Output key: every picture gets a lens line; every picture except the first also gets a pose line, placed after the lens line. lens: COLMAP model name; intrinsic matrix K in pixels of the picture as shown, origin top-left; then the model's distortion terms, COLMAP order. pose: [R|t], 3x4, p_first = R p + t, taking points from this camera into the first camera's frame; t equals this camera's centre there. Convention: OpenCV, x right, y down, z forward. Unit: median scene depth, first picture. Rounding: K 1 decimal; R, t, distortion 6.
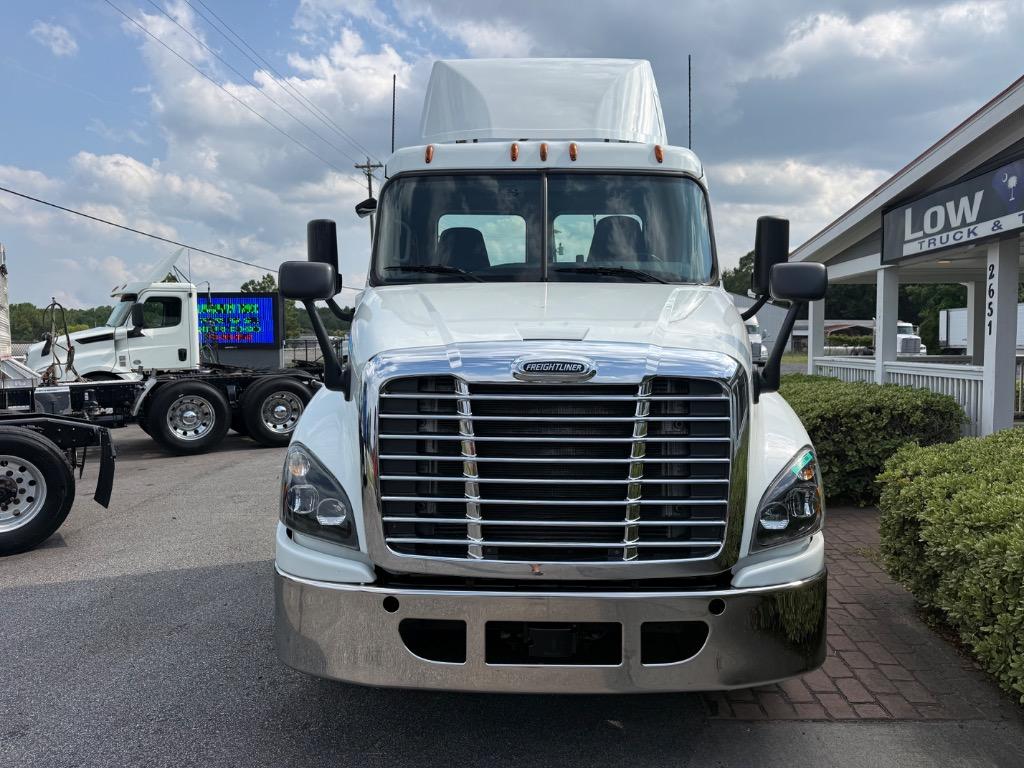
lens RADIAL K [[699.5, 0, 511.1], [0, 699.5, 402.0], [0, 0, 1]] dist [0.024089, -0.003331]
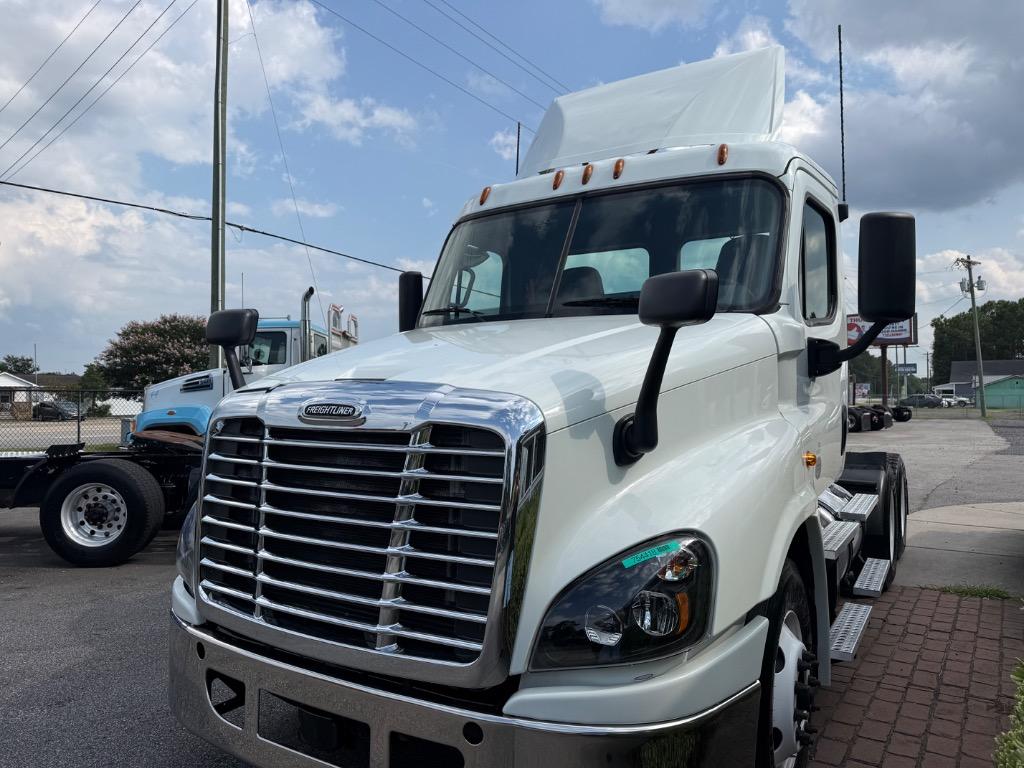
lens RADIAL K [[713.5, 0, 510.4], [0, 713.5, 400.0], [0, 0, 1]] dist [-0.009504, -0.002336]
pose [[0.863922, 0.004938, -0.503602, 0.692859], [-0.044405, 0.996804, -0.066401, -0.012918], [0.501664, 0.079728, 0.861380, 0.334761]]
